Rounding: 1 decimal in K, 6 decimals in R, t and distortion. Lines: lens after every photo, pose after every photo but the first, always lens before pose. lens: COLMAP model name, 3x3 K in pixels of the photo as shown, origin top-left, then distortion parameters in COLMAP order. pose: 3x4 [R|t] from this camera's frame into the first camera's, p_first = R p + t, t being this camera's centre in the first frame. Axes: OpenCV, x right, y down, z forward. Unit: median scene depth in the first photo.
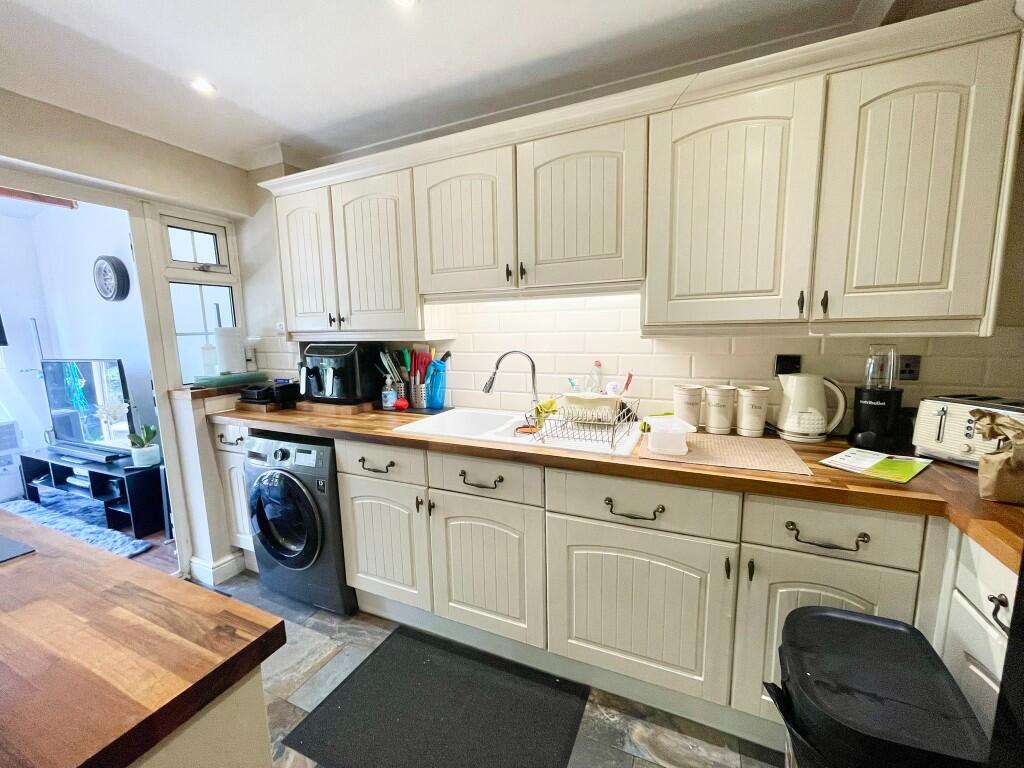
lens RADIAL K [[415.6, 0, 512.8], [0, 415.6, 382.2], [0, 0, 1]] dist [-0.001263, 0.001131]
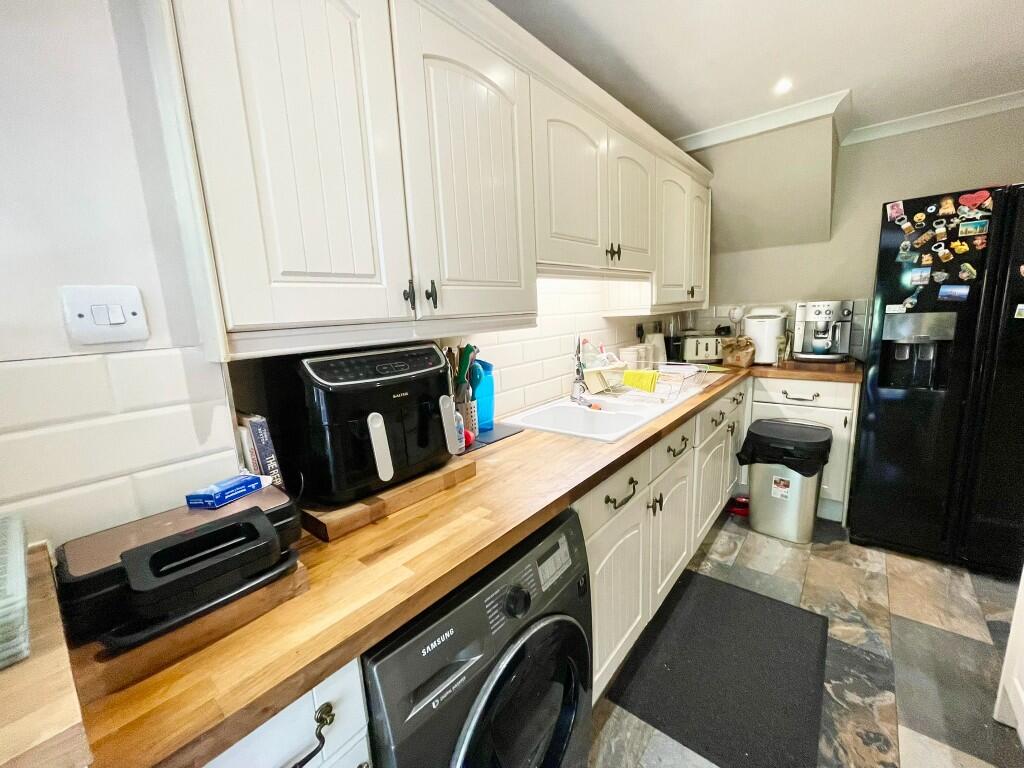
lens RADIAL K [[415.6, 0, 514.1], [0, 415.6, 386.1], [0, 0, 1]] dist [-0.001263, 0.001131]
pose [[0.265327, -0.167883, 0.949430, -1.176763], [0.177867, 0.976345, 0.122936, -0.123008], [-0.947610, 0.136254, 0.288911, 1.065380]]
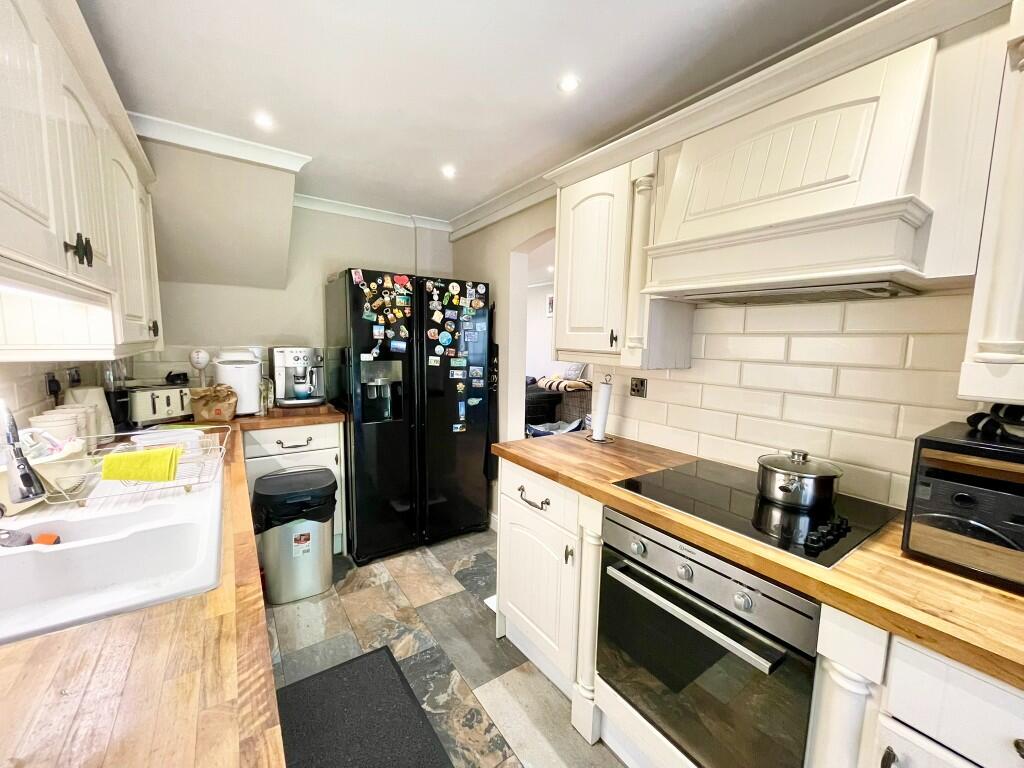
lens RADIAL K [[415.6, 0, 515.0], [0, 415.6, 386.3], [0, 0, 1]] dist [-0.001263, 0.001131]
pose [[-0.854881, -0.051235, 0.516288, -0.868758], [0.072391, 0.973598, 0.216485, -0.179897], [-0.513749, 0.222444, -0.828602, 1.314563]]
